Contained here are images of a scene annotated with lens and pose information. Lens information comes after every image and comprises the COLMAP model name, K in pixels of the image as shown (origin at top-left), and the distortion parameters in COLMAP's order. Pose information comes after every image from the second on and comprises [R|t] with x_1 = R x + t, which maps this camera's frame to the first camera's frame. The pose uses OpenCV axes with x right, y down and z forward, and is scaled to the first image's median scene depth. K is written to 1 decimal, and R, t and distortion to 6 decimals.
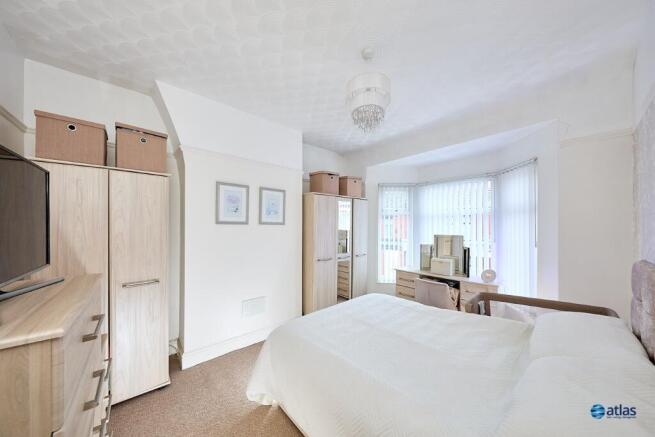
lens RADIAL K [[222.4, 0, 327.5], [0, 222.4, 218.5], [0, 0, 1]] dist [0.000017, 0.000000]
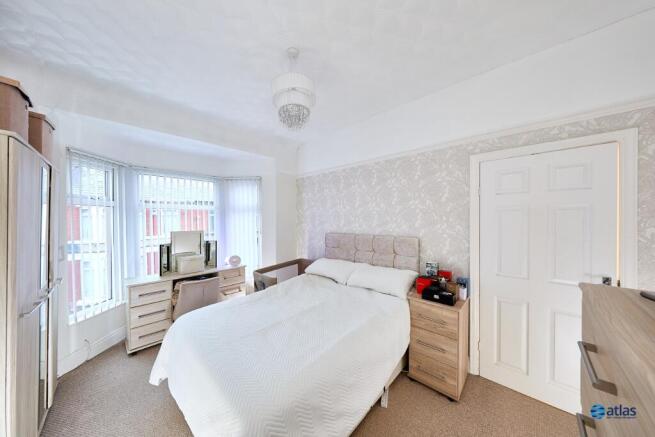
lens RADIAL K [[212.0, 0, 327.5], [0, 212.0, 218.5], [0, 0, 1]] dist [-0.000114, 0.000005]
pose [[-0.083888, 0.002629, 0.996472, -0.515538], [-0.021831, 0.999752, -0.004475, 0.013855], [-0.996236, -0.022129, -0.083810, 0.584303]]
